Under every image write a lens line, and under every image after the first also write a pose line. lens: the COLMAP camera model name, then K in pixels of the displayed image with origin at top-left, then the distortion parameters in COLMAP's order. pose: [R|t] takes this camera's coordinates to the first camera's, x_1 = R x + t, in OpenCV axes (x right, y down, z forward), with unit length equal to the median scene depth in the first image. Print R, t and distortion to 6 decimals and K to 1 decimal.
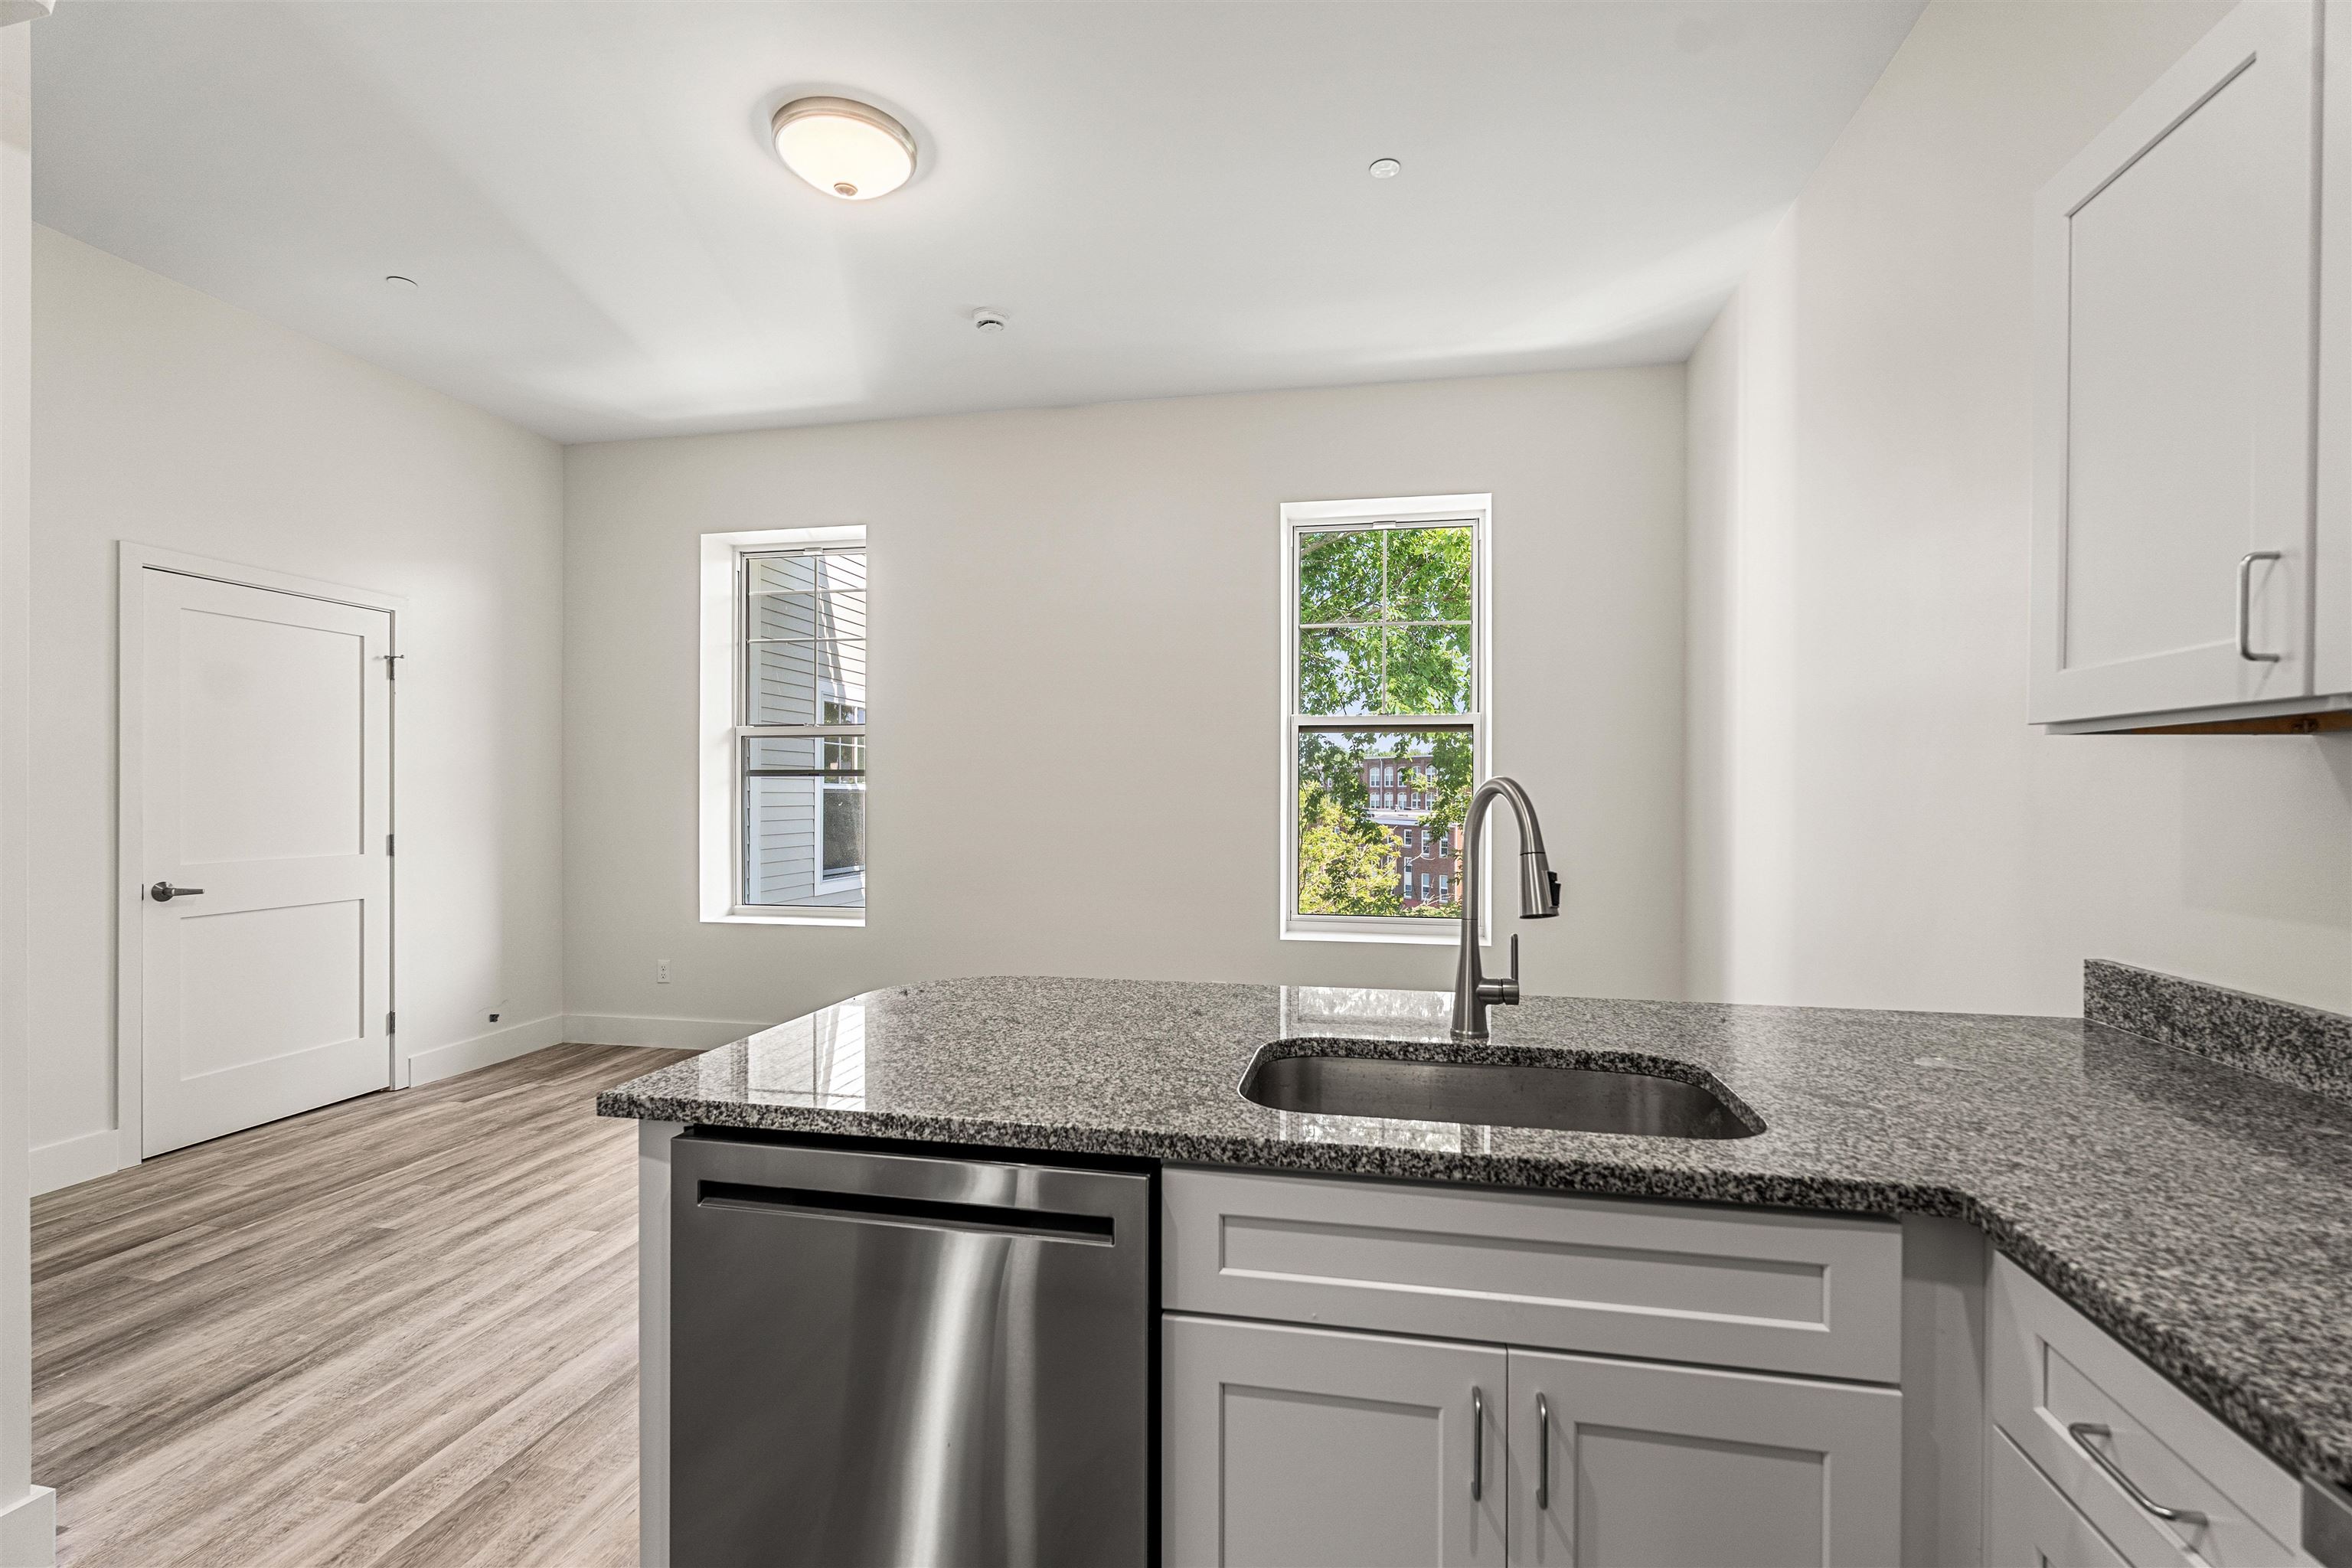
lens RADIAL K [[1036.7, 0, 1176.0], [0, 1036.7, 784.0], [0, 0, 1]] dist [-0.001680, -0.000026]
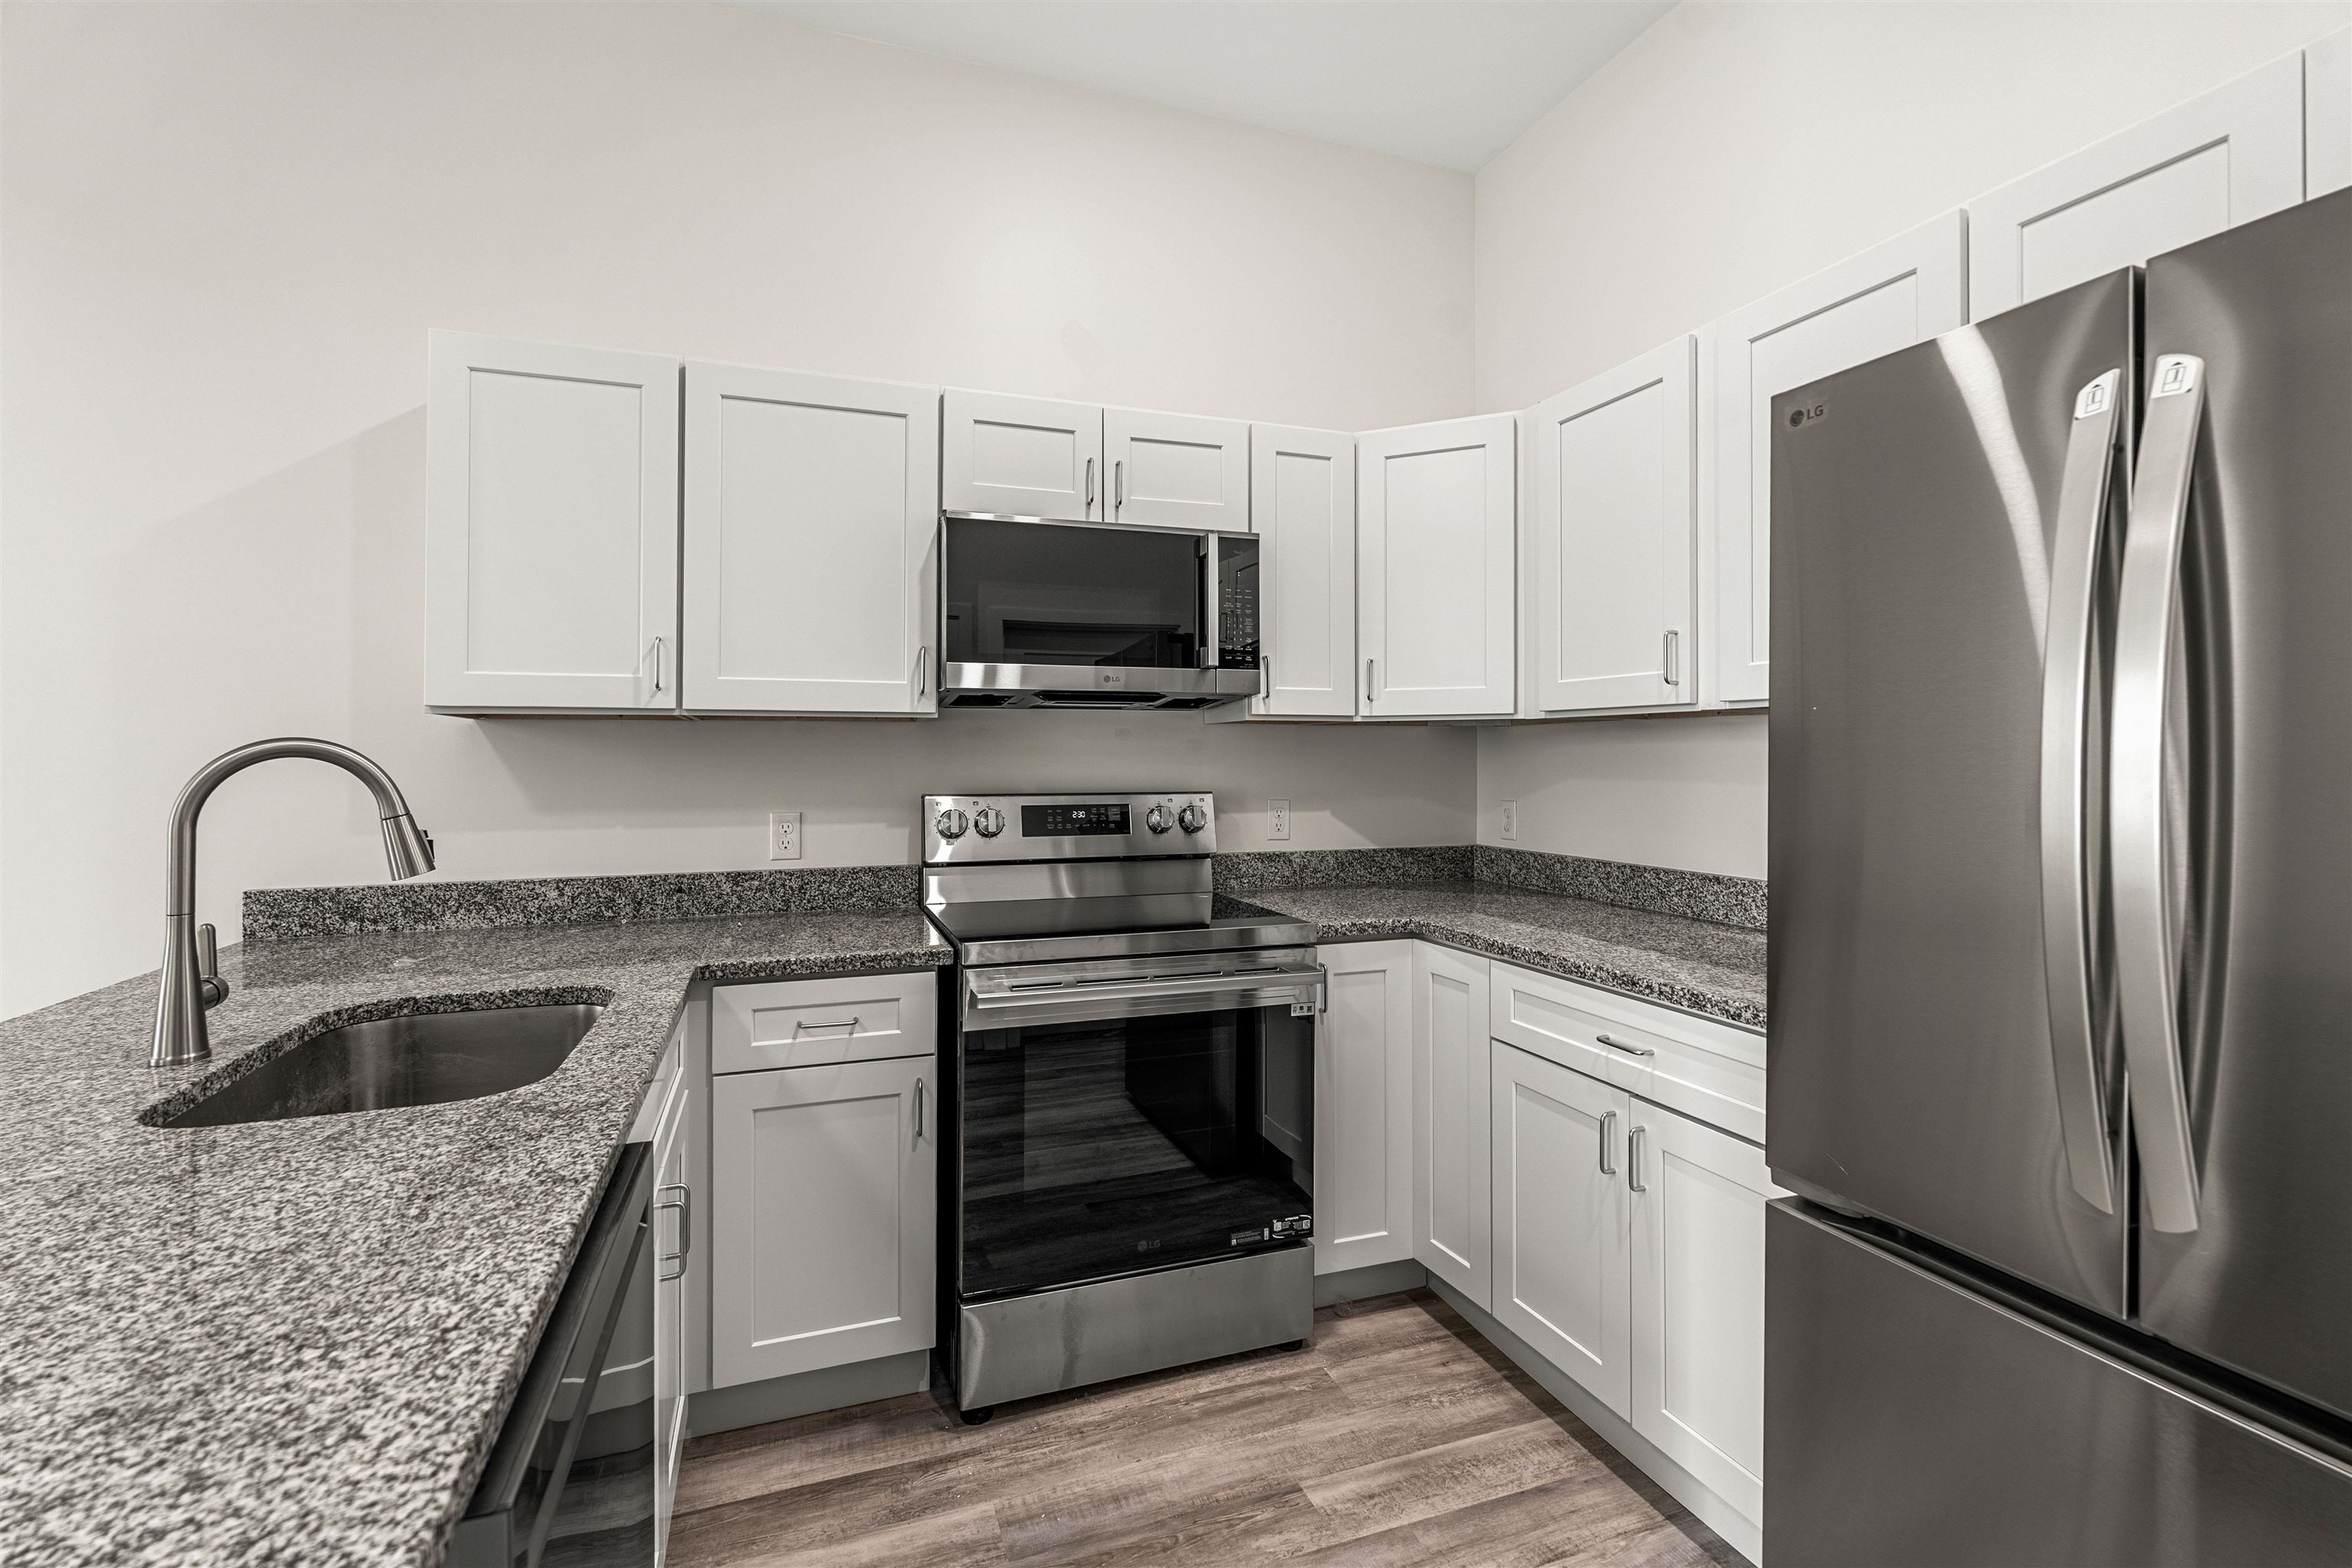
lens RADIAL K [[1057.1, 0, 1173.1], [0, 1057.1, 750.4], [0, 0, 1]] dist [-0.001084, 0.000068]
pose [[-0.525574, 0.003730, 0.850739, -0.451733], [-0.001650, 0.999984, -0.005404, 0.004966], [-0.850746, -0.004244, -0.525560, 0.436708]]
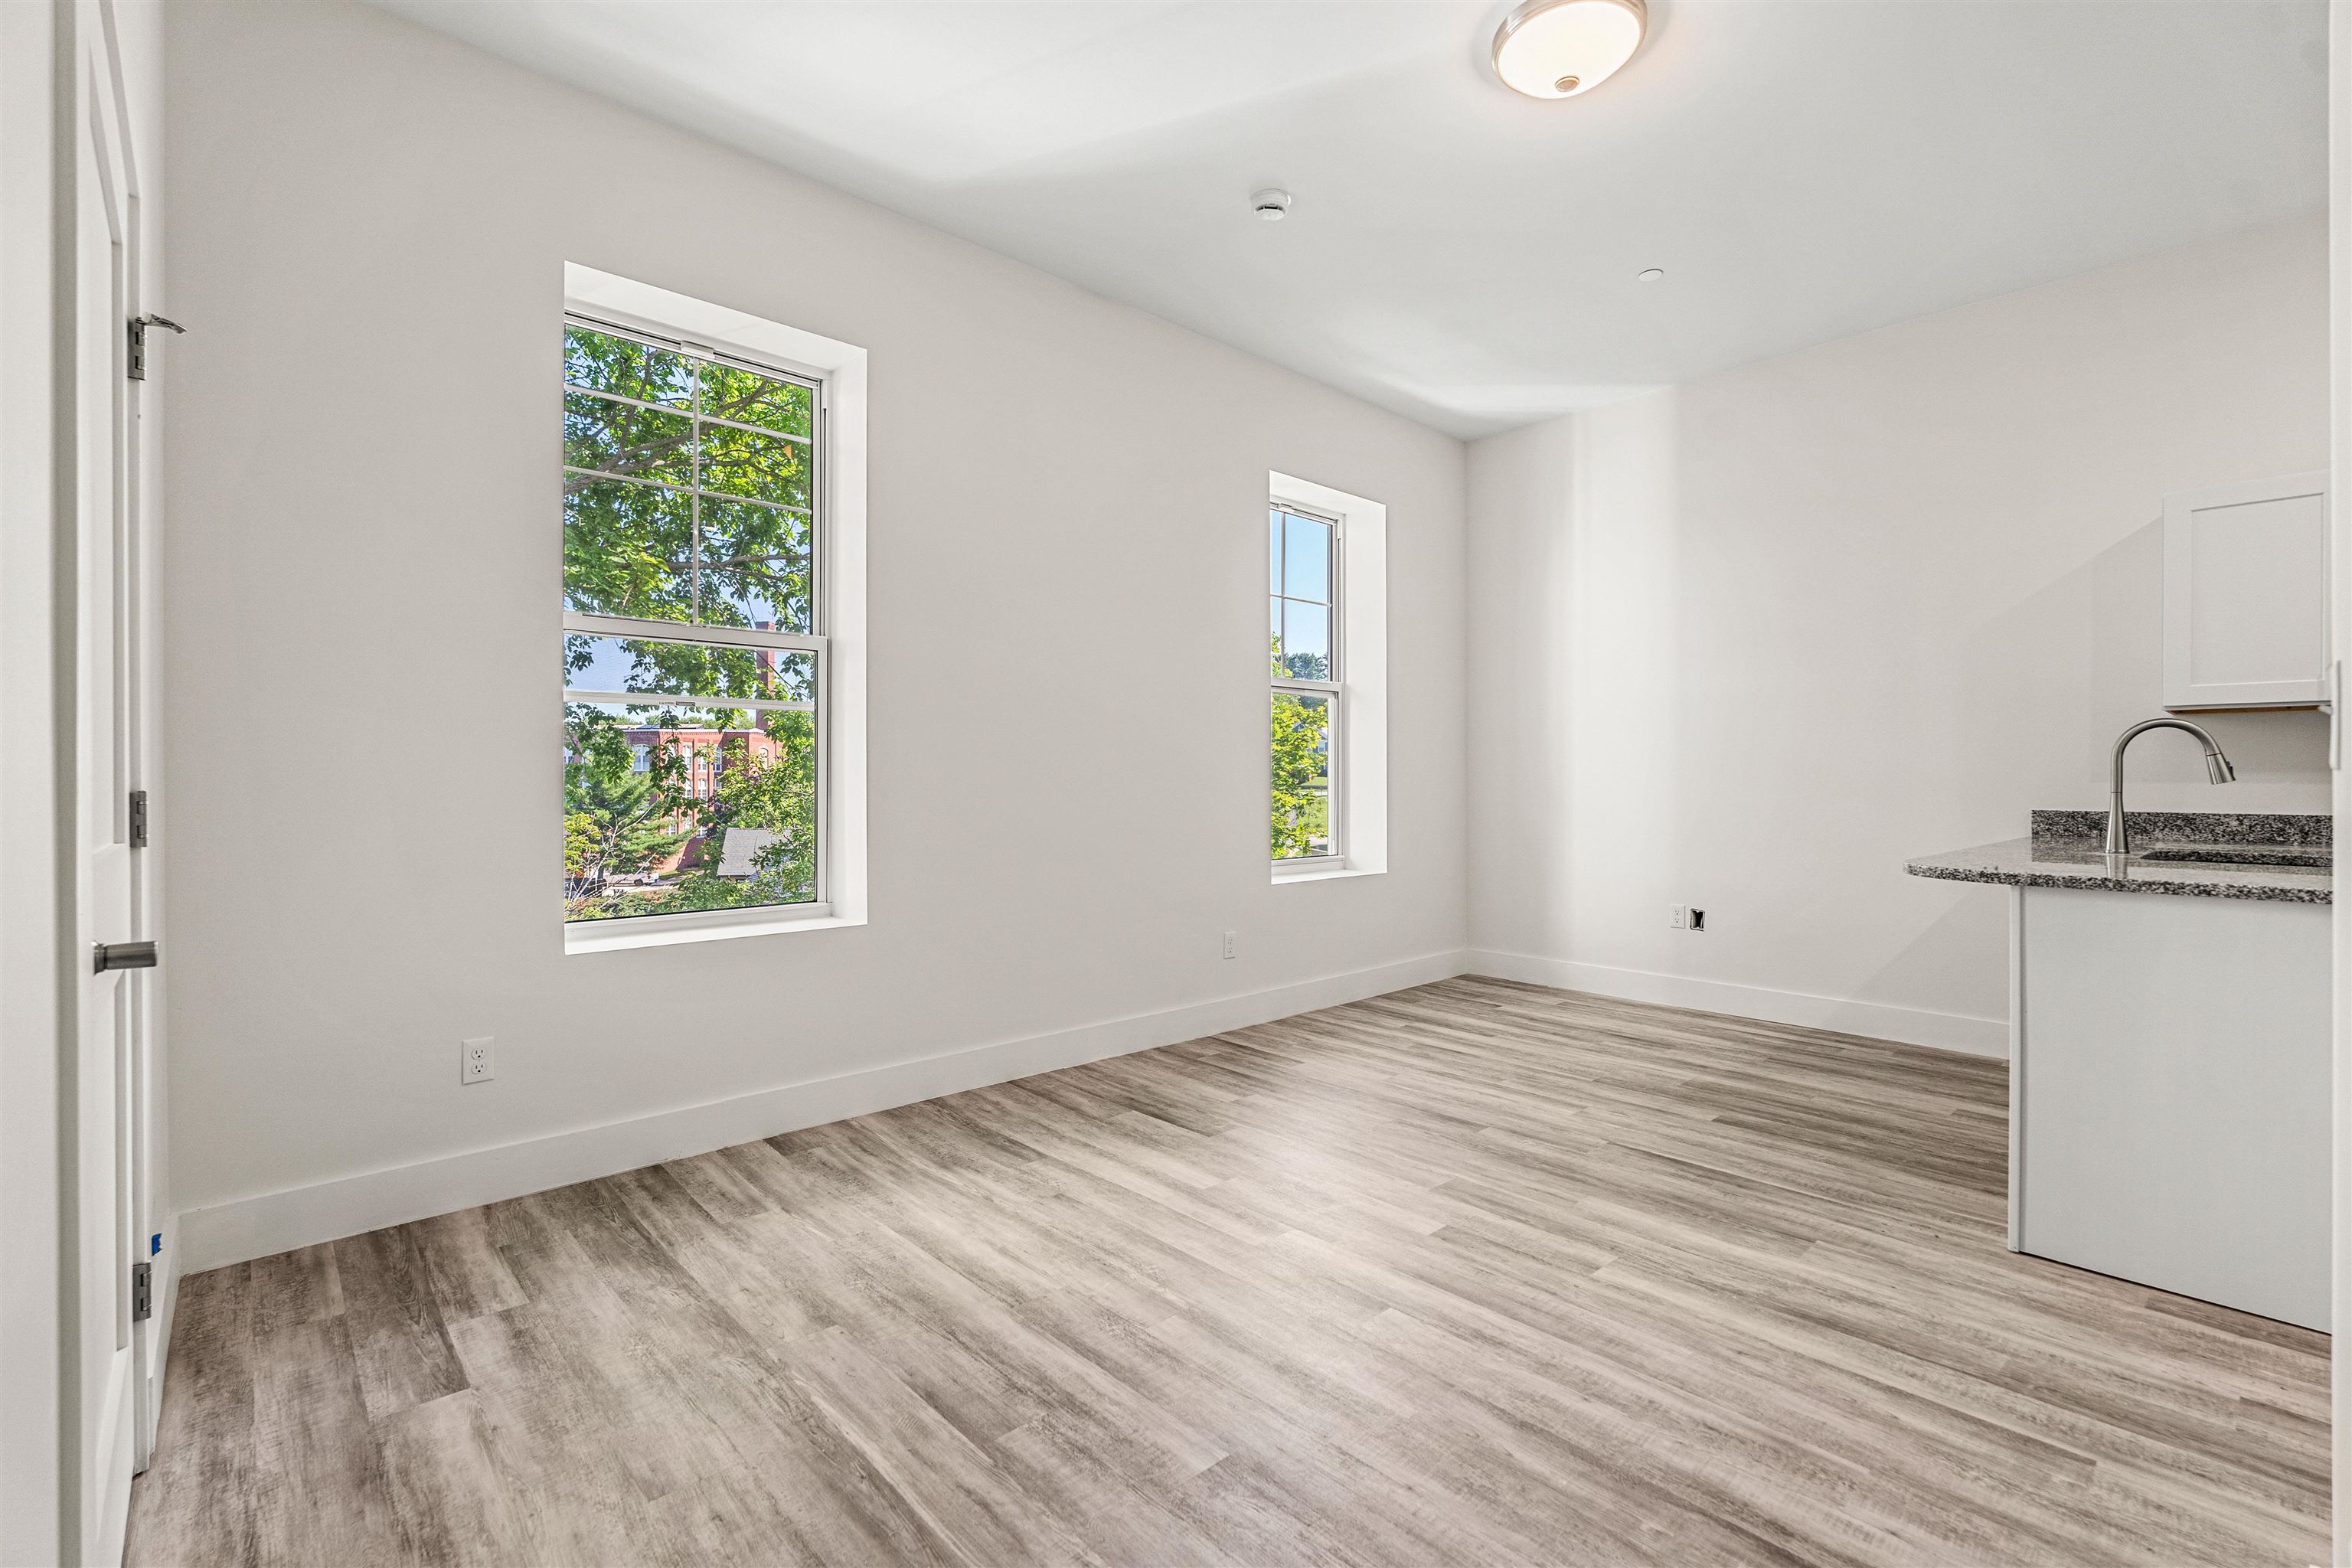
lens RADIAL K [[1036.7, 0, 1176.0], [0, 1036.7, 784.0], [0, 0, 1]] dist [-0.001680, -0.000026]
pose [[0.584462, -0.003739, 0.811412, -1.277368], [-0.005211, 0.999951, 0.008361, 0.060682], [-0.811404, -0.009115, 0.584415, 0.723743]]
